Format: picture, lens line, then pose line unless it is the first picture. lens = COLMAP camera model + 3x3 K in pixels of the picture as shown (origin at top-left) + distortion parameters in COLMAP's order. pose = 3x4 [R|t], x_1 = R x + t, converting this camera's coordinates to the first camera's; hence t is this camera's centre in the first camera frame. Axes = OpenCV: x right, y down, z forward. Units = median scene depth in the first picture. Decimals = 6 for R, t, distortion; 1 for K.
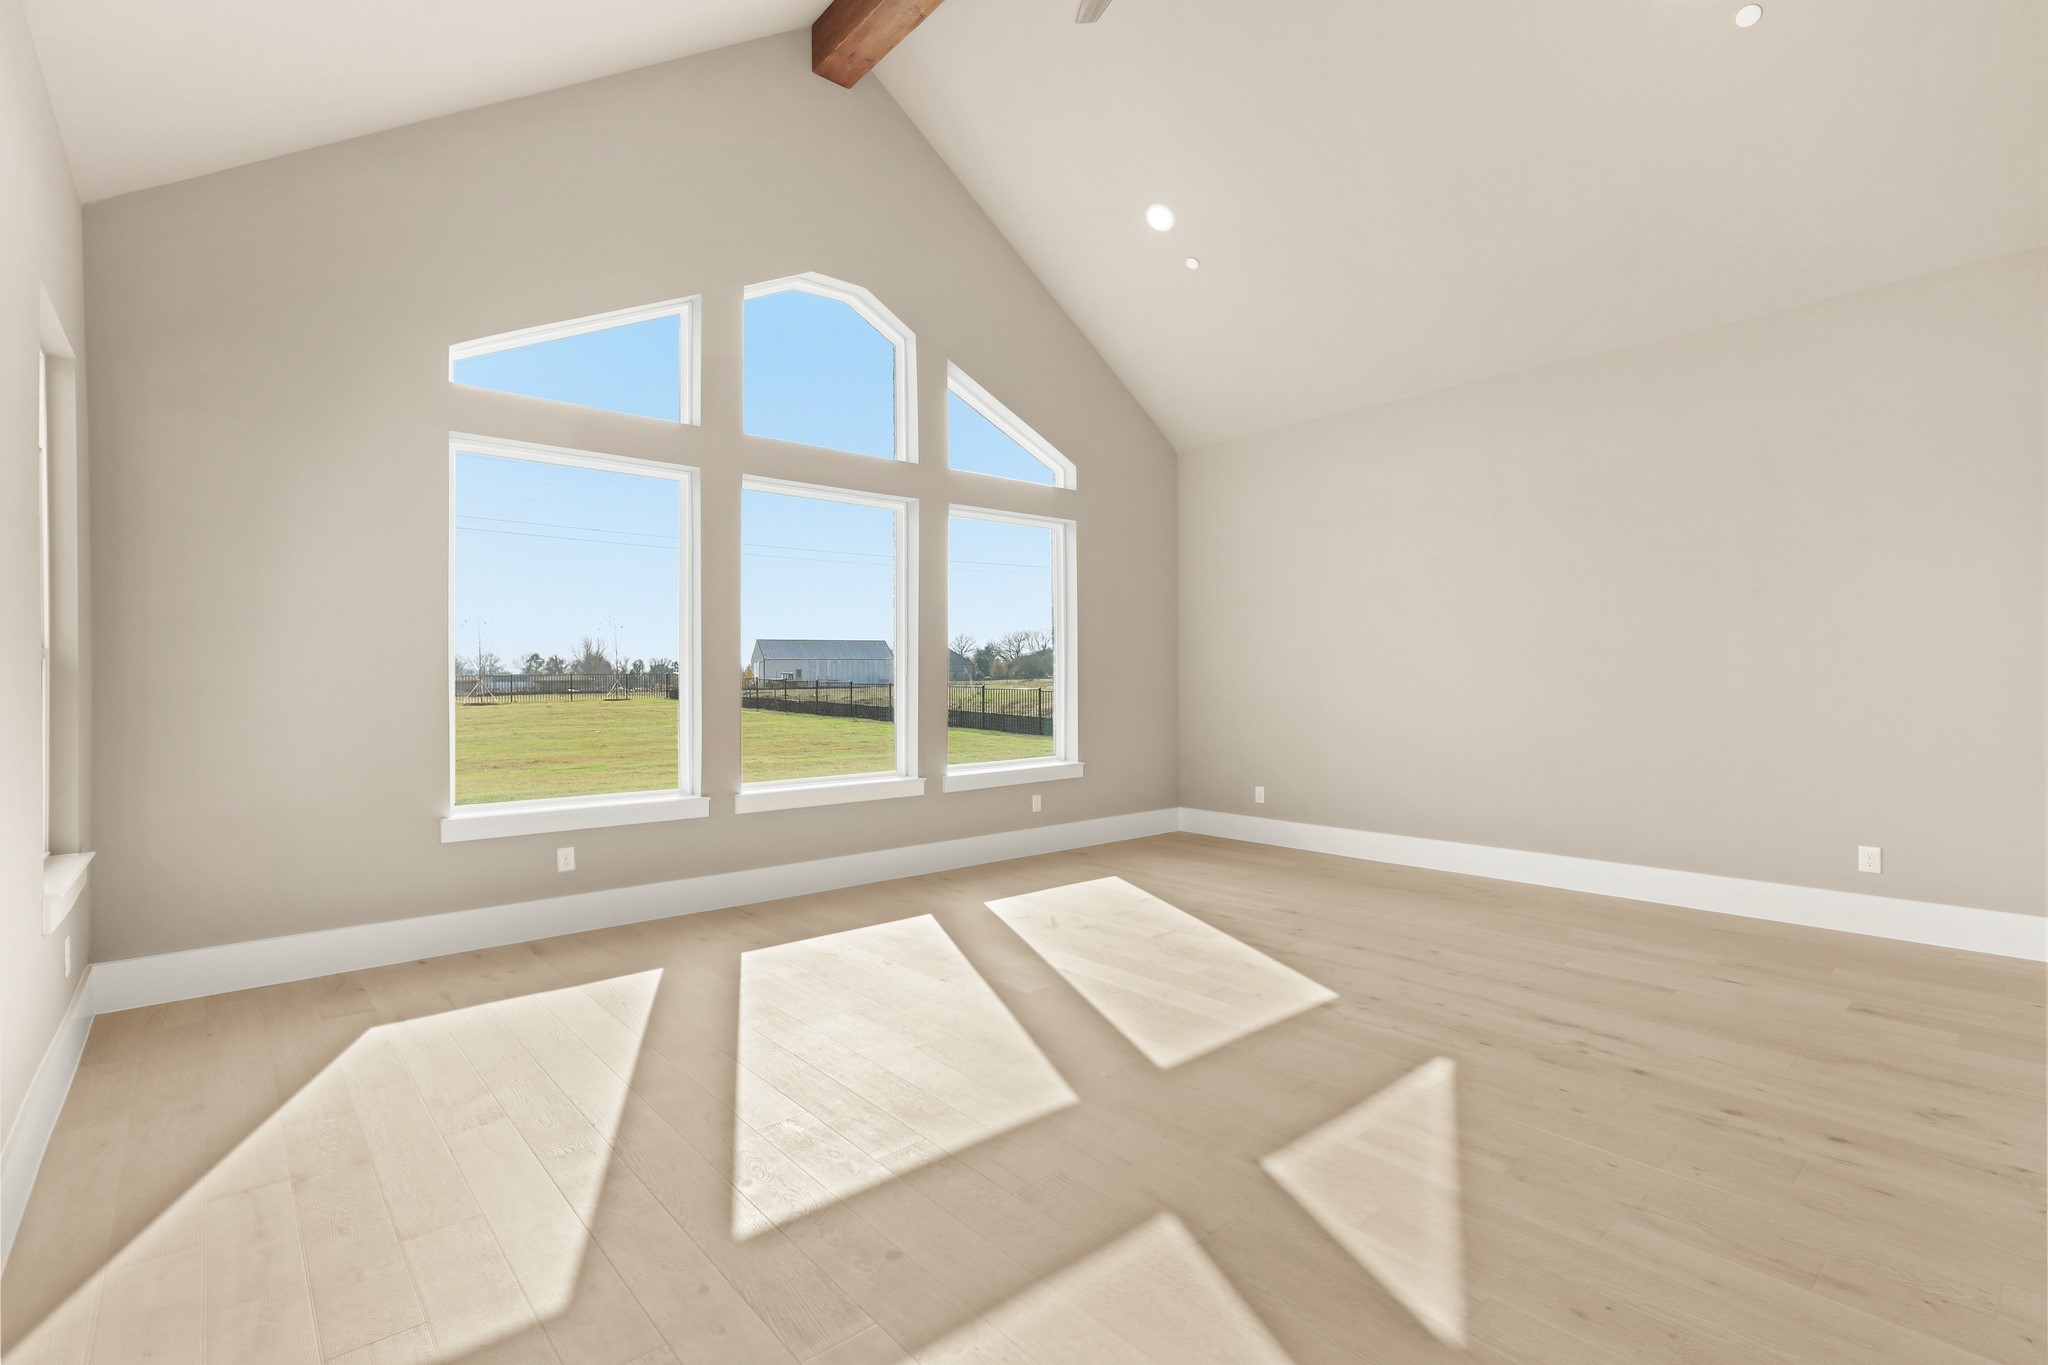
lens RADIAL K [[951.7, 0, 1023.2], [0, 951.7, 681.4], [0, 0, 1]] dist [-0.004076, 0.001304]
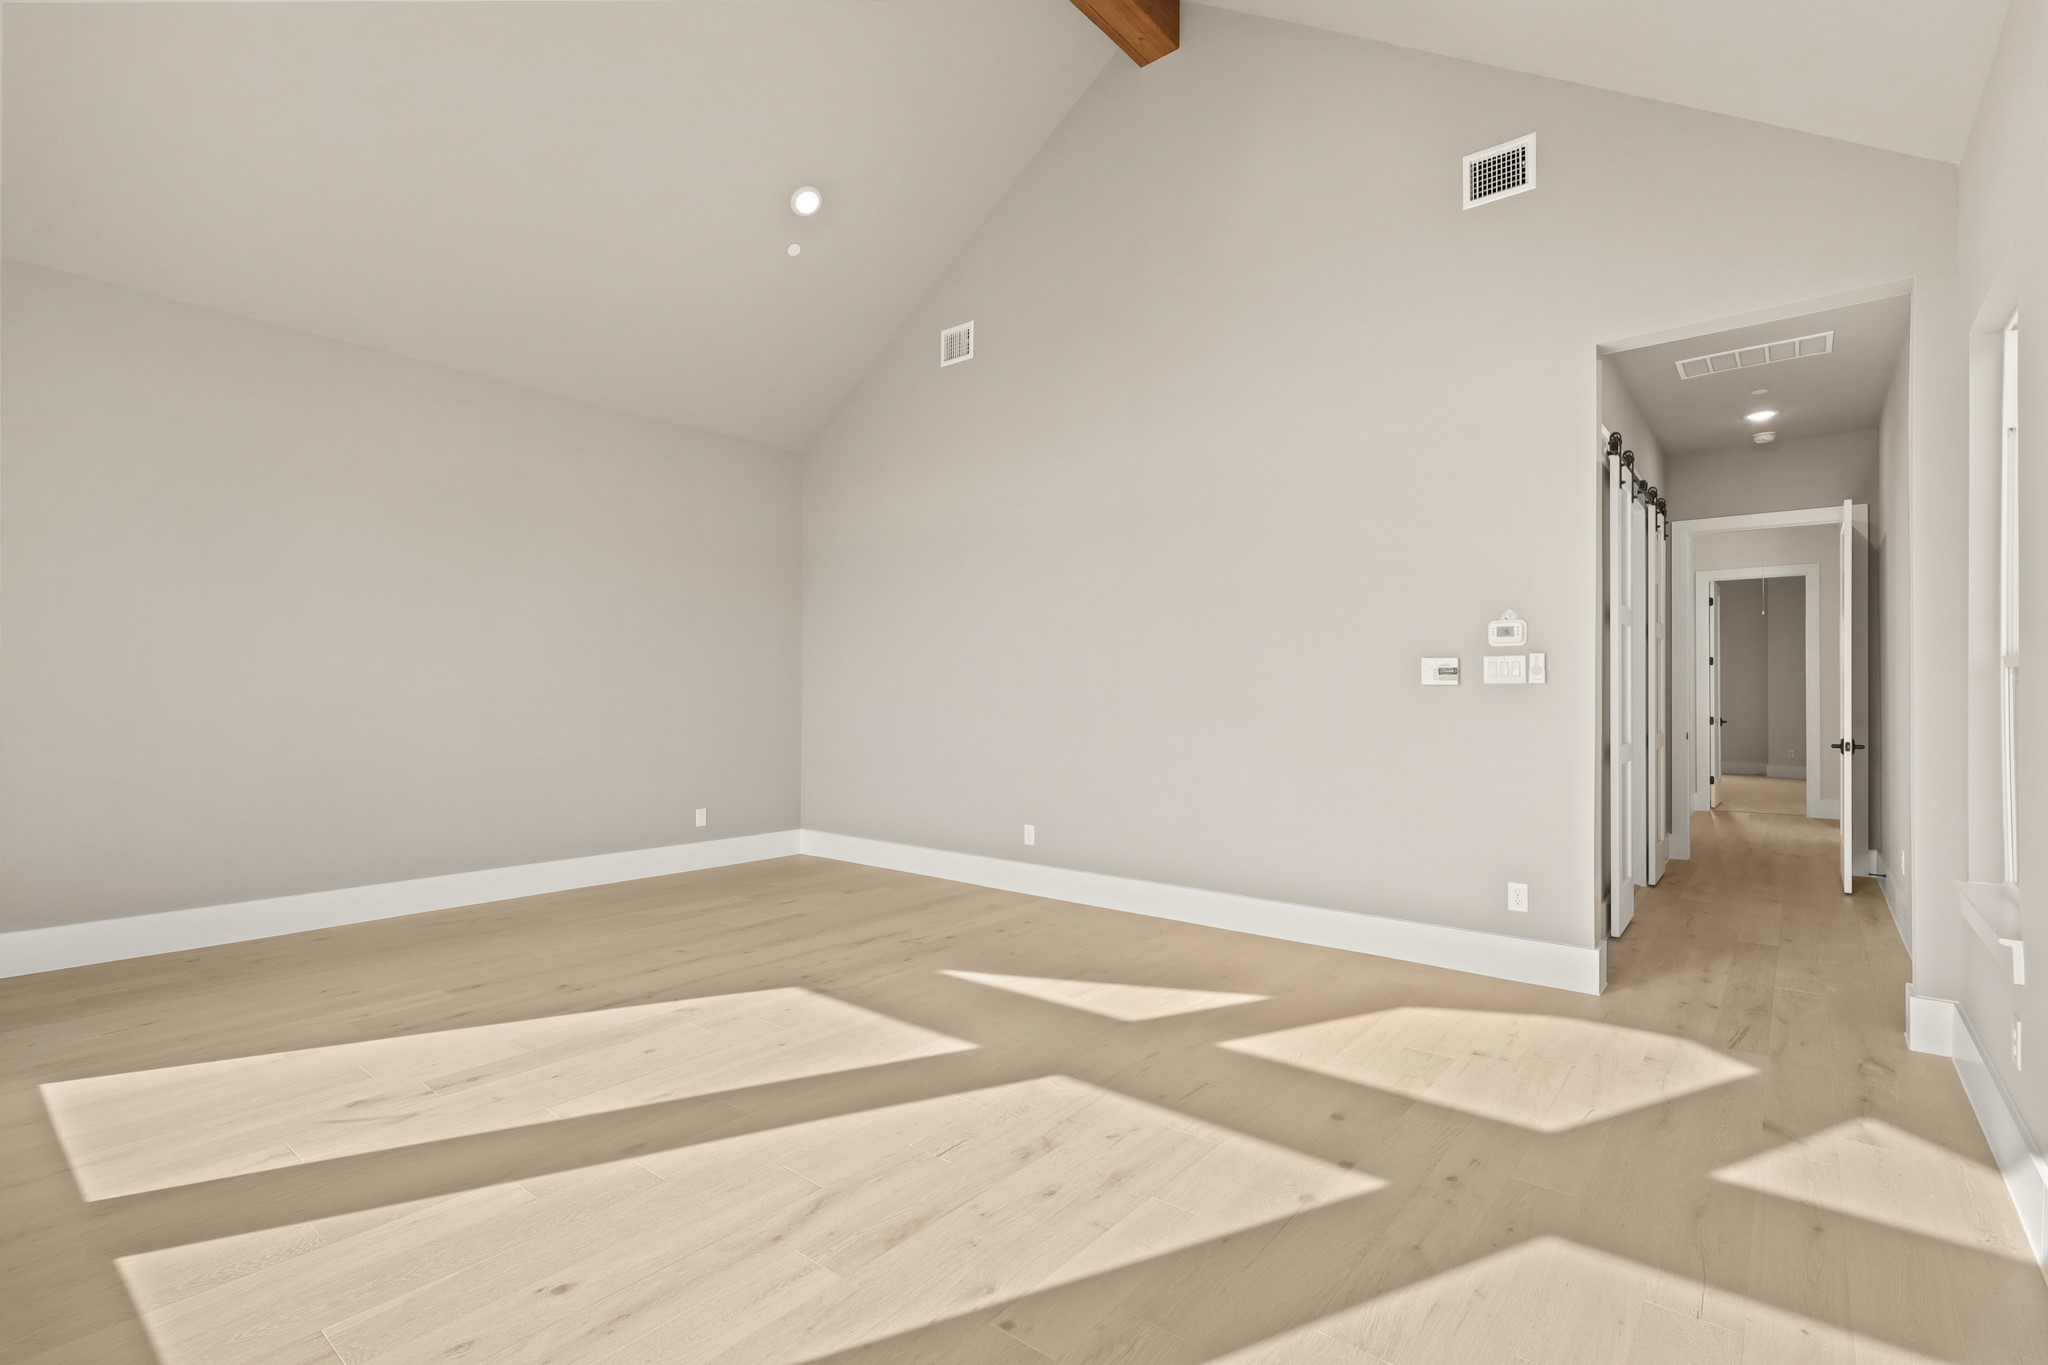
lens RADIAL K [[951.7, 0, 1022.2], [0, 951.7, 688.3], [0, 0, 1]] dist [-0.004076, 0.001304]
pose [[-0.169674, 0.007633, 0.985471, -0.824348], [0.000083, 0.999970, -0.007731, 0.000986], [-0.985500, -0.001230, -0.169669, 0.983719]]
